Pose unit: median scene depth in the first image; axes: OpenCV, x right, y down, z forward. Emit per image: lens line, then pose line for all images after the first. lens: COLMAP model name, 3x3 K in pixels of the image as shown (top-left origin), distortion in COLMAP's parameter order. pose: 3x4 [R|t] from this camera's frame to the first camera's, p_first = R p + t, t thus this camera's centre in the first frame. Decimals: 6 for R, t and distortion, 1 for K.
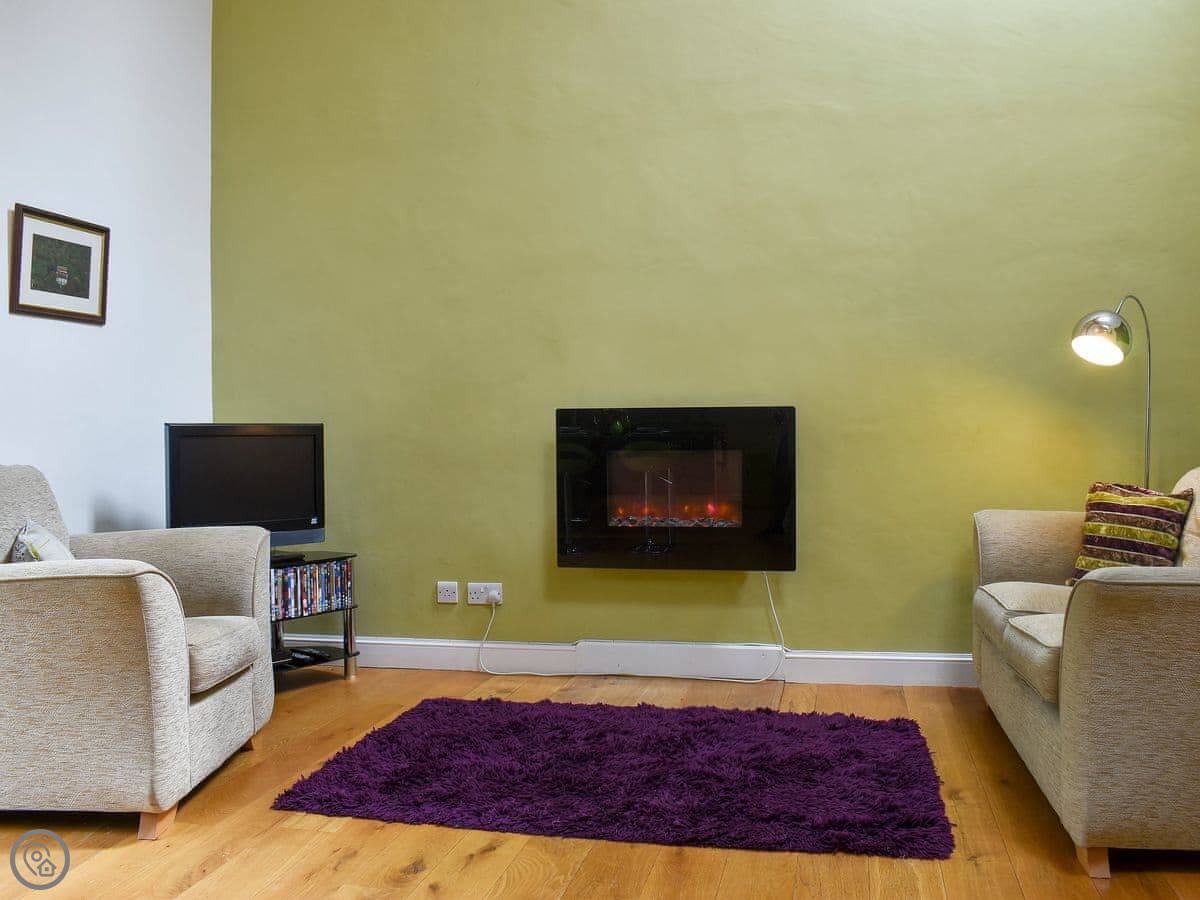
lens RADIAL K [[1065.3, 0, 600.0], [0, 1065.3, 450.0], [0, 0, 1]] dist [-0.090836, 0.000914]
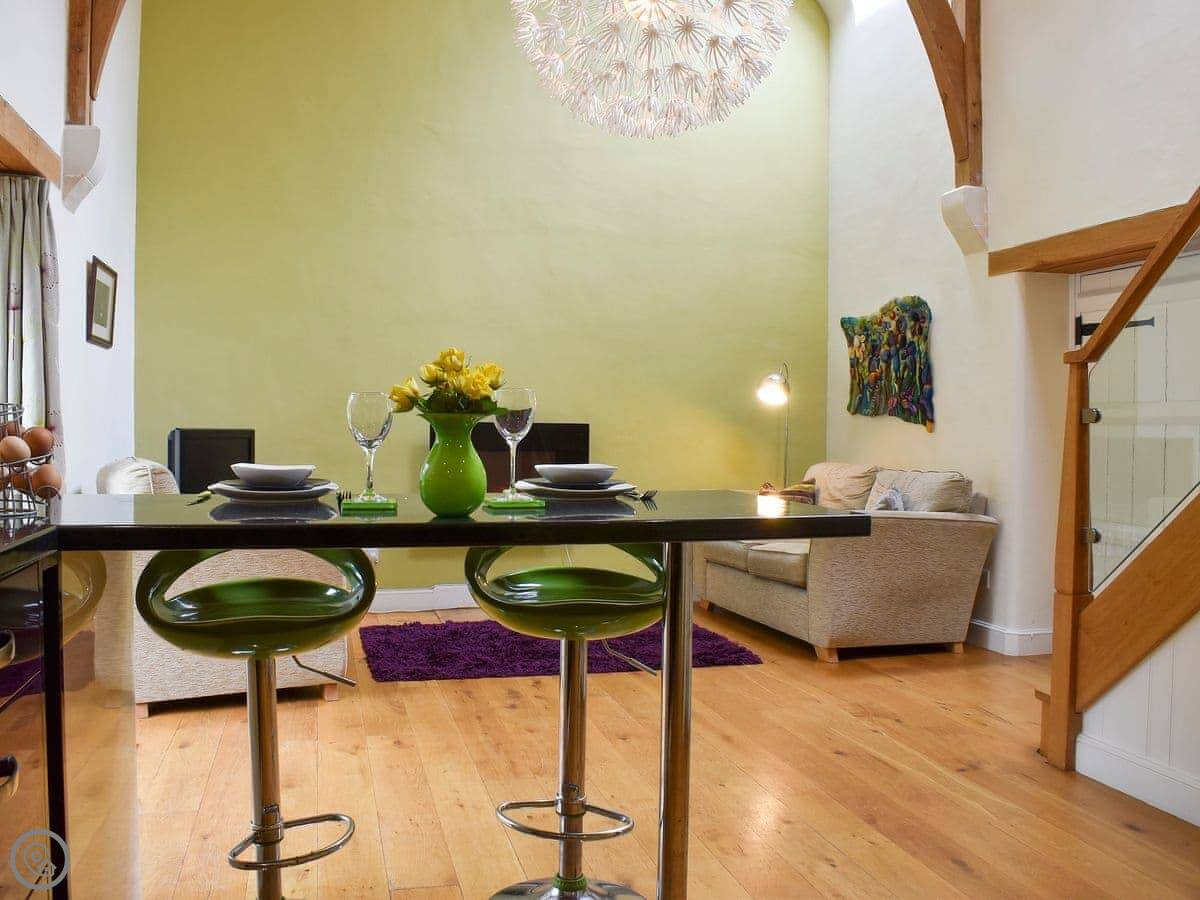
lens RADIAL K [[1065.3, 0, 600.0], [0, 1065.3, 450.0], [0, 0, 1]] dist [-0.090836, 0.000914]
pose [[0.885609, 0.008417, 0.464355, -0.602910], [-0.009713, 0.999953, 0.000400, -0.004830], [-0.464329, -0.004864, 0.885649, -0.434111]]
